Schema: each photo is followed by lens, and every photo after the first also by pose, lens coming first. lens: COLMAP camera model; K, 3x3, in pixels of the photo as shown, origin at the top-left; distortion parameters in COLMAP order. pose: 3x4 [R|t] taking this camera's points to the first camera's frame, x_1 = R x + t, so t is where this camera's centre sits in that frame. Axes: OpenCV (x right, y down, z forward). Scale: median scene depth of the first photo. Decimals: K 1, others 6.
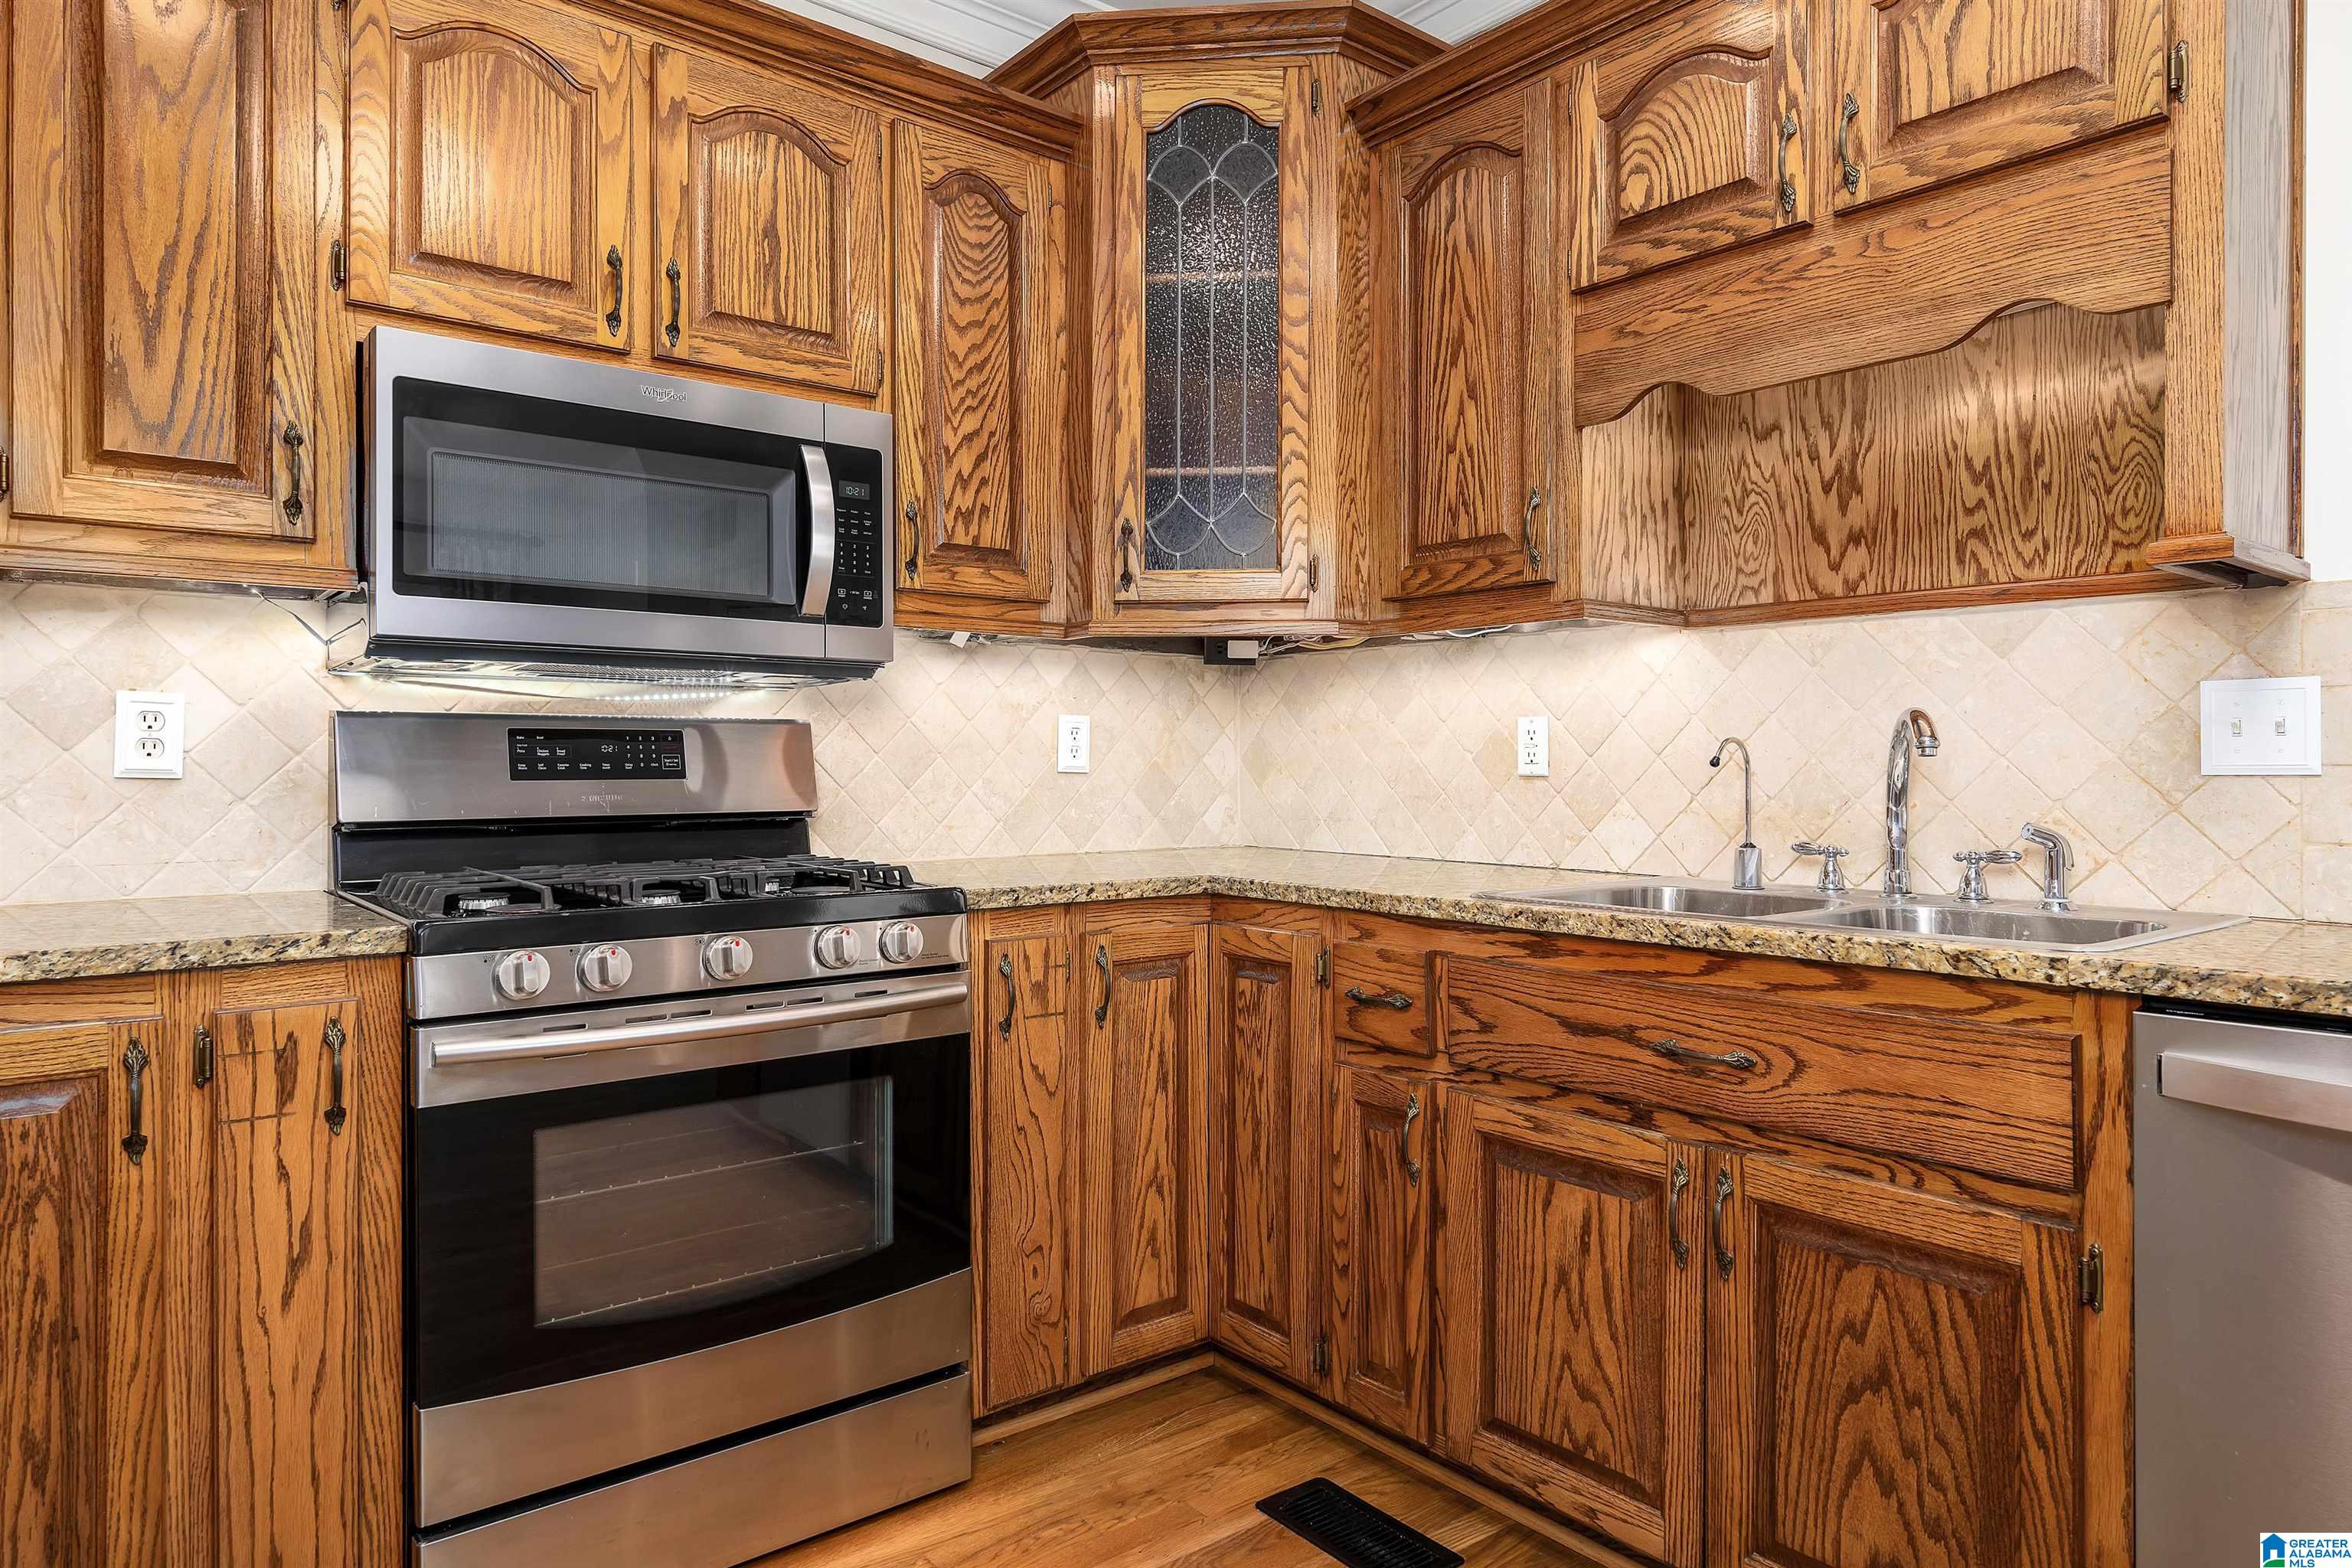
lens RADIAL K [[1420.8, 0, 1177.7], [0, 1420.8, 770.6], [0, 0, 1]] dist [-0.000665, 0.001158]
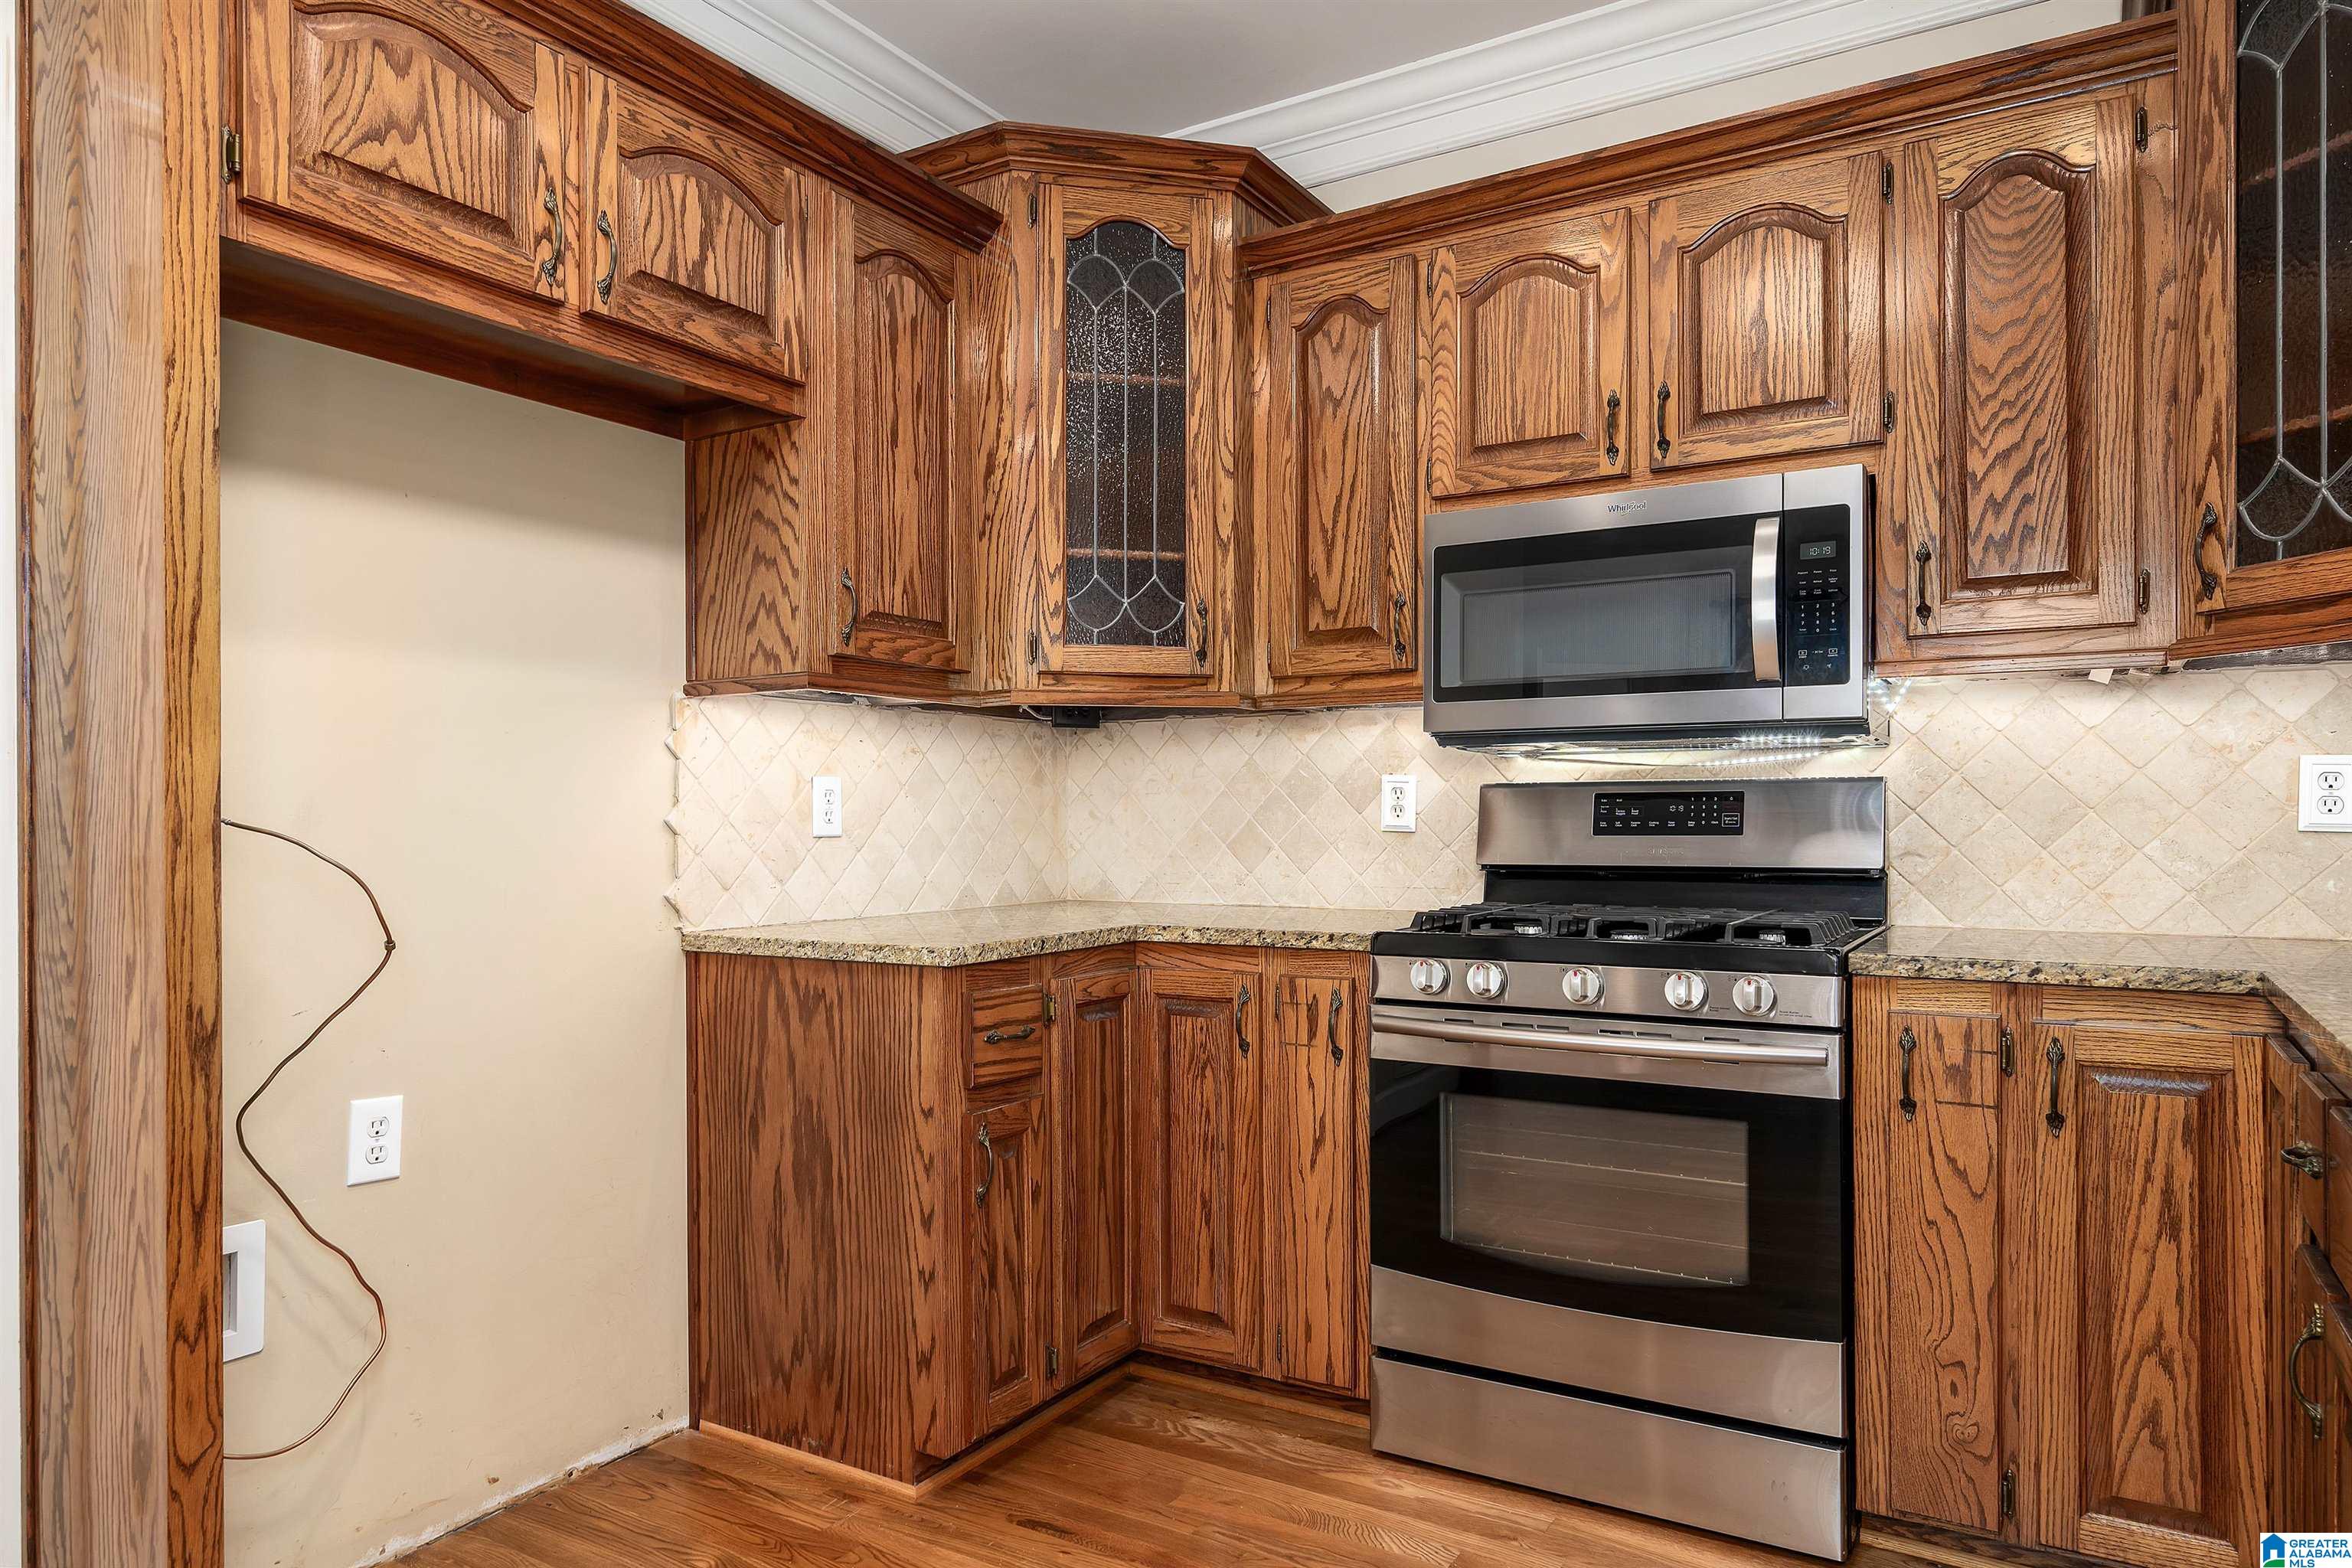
lens RADIAL K [[1454.6, 0, 1177.7], [0, 1454.6, 823.1], [0, 0, 1]] dist [0.000032, 0.000689]
pose [[0.331070, 0.000590, -0.943606, 0.600791], [-0.000902, 1.000000, 0.000308, -0.003706], [0.943606, 0.000750, 0.331070, 0.232270]]
